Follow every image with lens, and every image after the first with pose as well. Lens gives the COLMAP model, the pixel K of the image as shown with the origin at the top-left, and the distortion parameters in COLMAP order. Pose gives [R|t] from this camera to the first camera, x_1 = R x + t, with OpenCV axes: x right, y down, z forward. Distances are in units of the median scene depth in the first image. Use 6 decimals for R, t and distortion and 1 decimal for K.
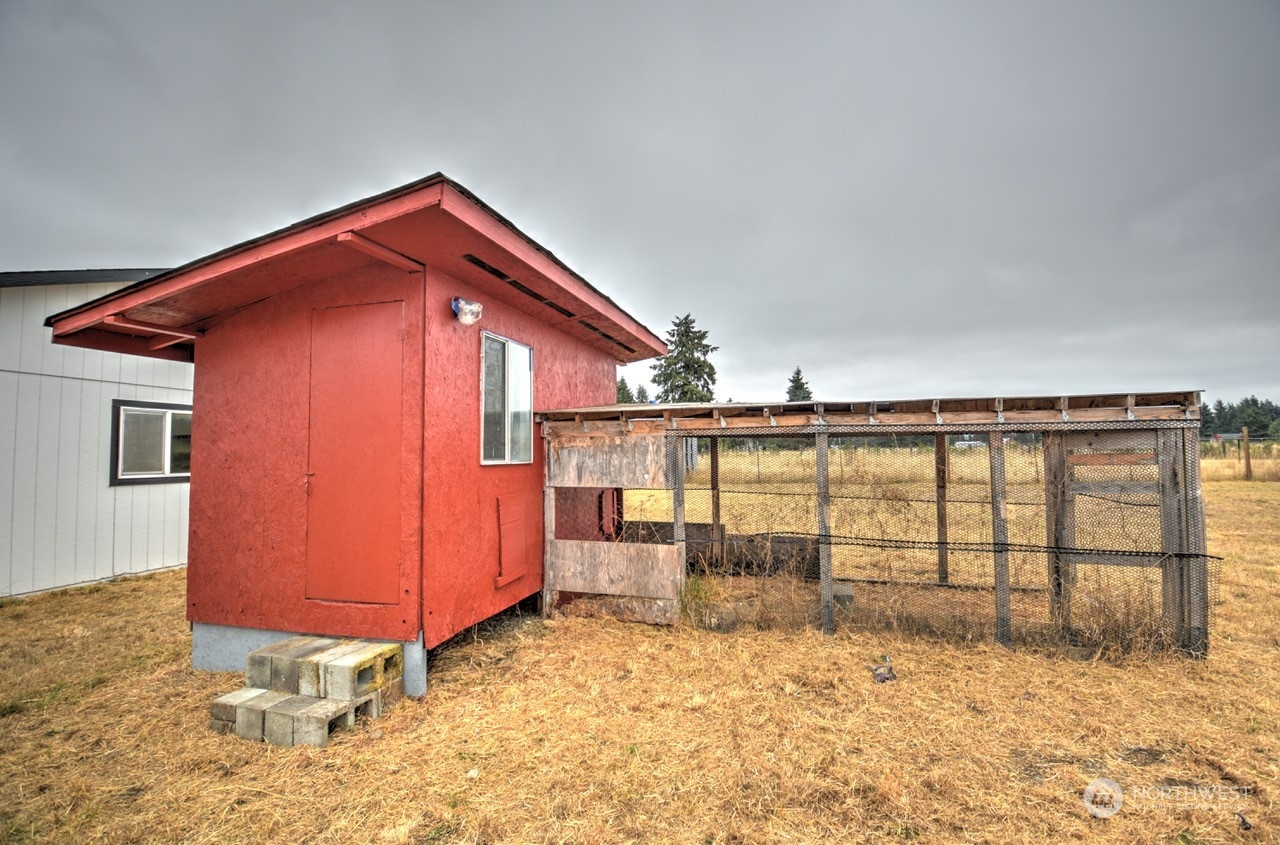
lens RADIAL K [[565.8, 0, 648.5], [0, 565.8, 416.9], [0, 0, 1]] dist [0.002306, -0.016766]
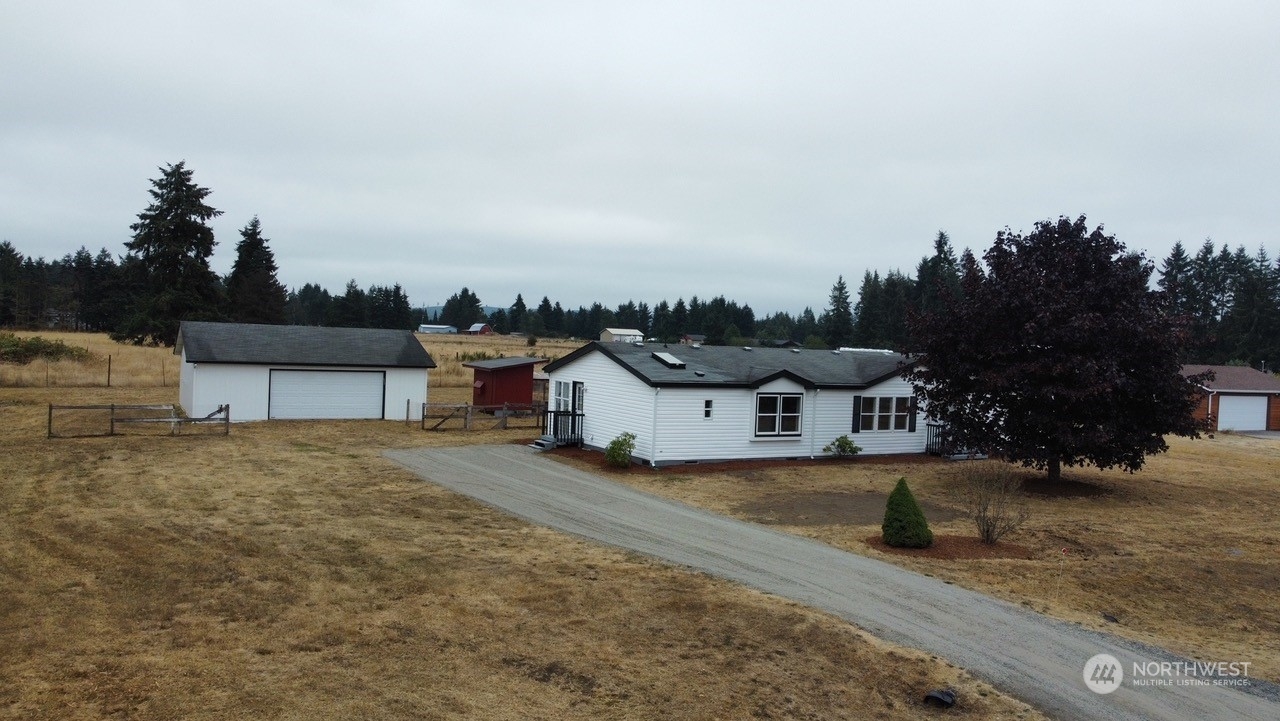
lens RADIAL K [[970.4, 0, 640.0], [0, 970.4, 360.5], [0, 0, 1]] dist [0.000968, -0.000930]
pose [[0.739672, 0.029659, 0.672313, -0.352909], [-0.094687, 0.993677, 0.060338, -0.050810], [-0.666273, -0.108290, 0.737804, -0.429029]]
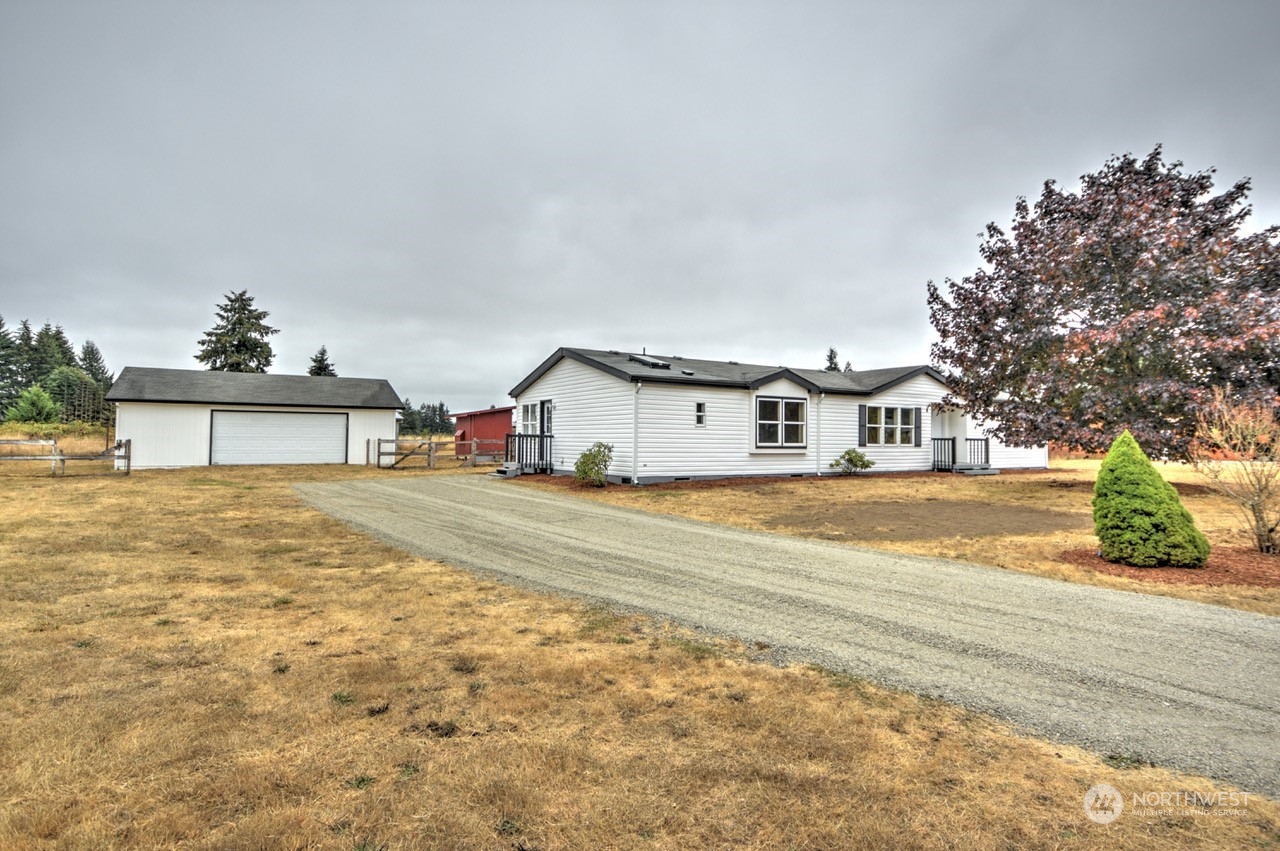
lens RADIAL K [[667.6, 0, 650.9], [0, 667.6, 414.5], [0, 0, 1]] dist [0.039086, -0.053143]
pose [[0.707671, 0.047385, 0.704952, -0.238331], [-0.062132, 0.998057, -0.004716, -0.008997], [-0.703805, -0.040462, 0.709240, -0.308329]]
